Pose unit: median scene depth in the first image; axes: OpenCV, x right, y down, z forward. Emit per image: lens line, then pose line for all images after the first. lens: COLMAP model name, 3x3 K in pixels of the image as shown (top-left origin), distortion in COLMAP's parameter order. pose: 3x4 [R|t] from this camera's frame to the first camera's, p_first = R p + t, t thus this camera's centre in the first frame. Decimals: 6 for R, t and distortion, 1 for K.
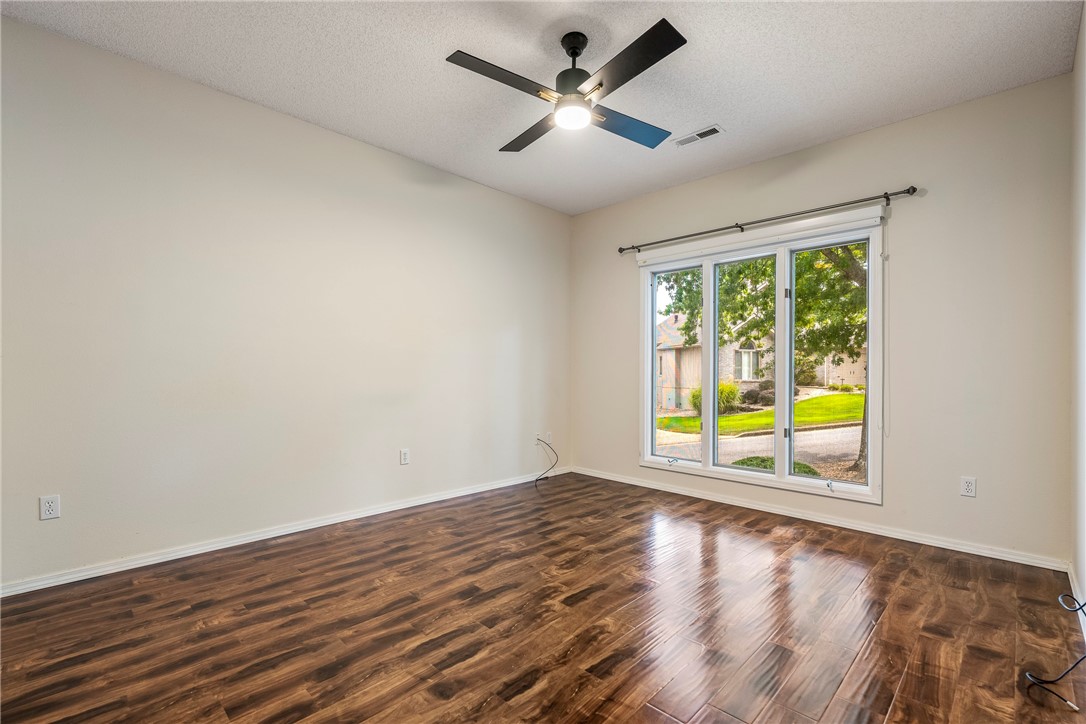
lens RADIAL K [[481.3, 0, 544.2], [0, 481.3, 368.9], [0, 0, 1]] dist [-0.000535, -0.000154]
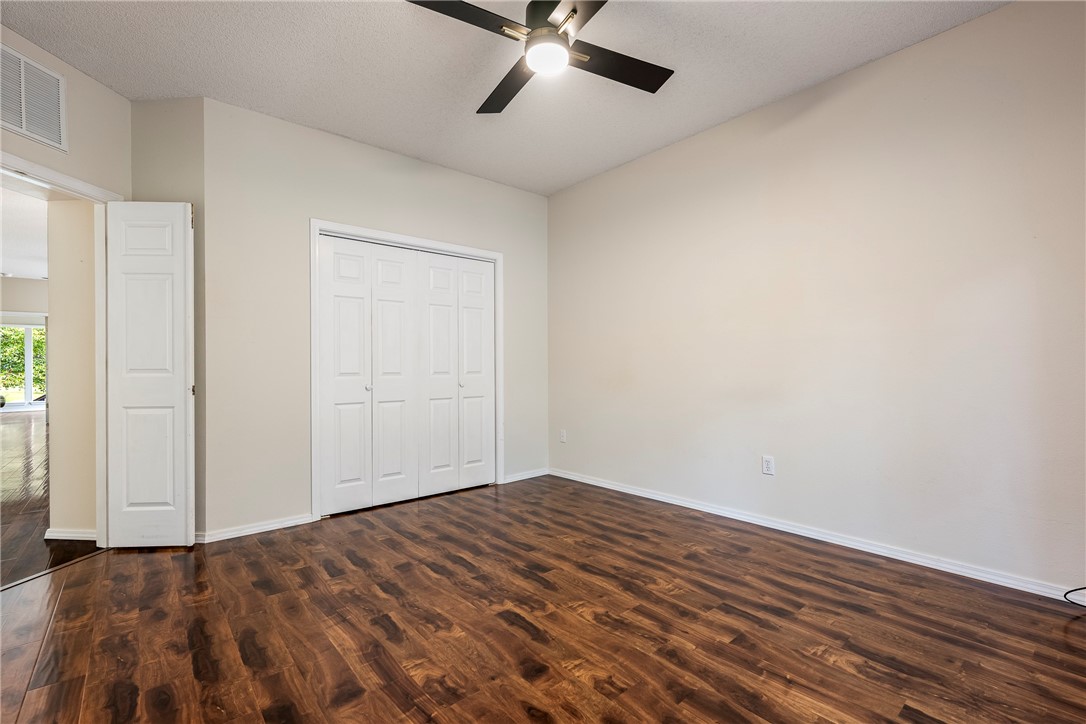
lens RADIAL K [[481.3, 0, 544.2], [0, 481.3, 368.9], [0, 0, 1]] dist [-0.000535, -0.000154]
pose [[-0.086258, -0.000937, -0.996272, 0.831252], [0.015710, 0.999874, -0.002301, 0.017264], [0.996149, -0.015850, -0.086233, 1.003025]]
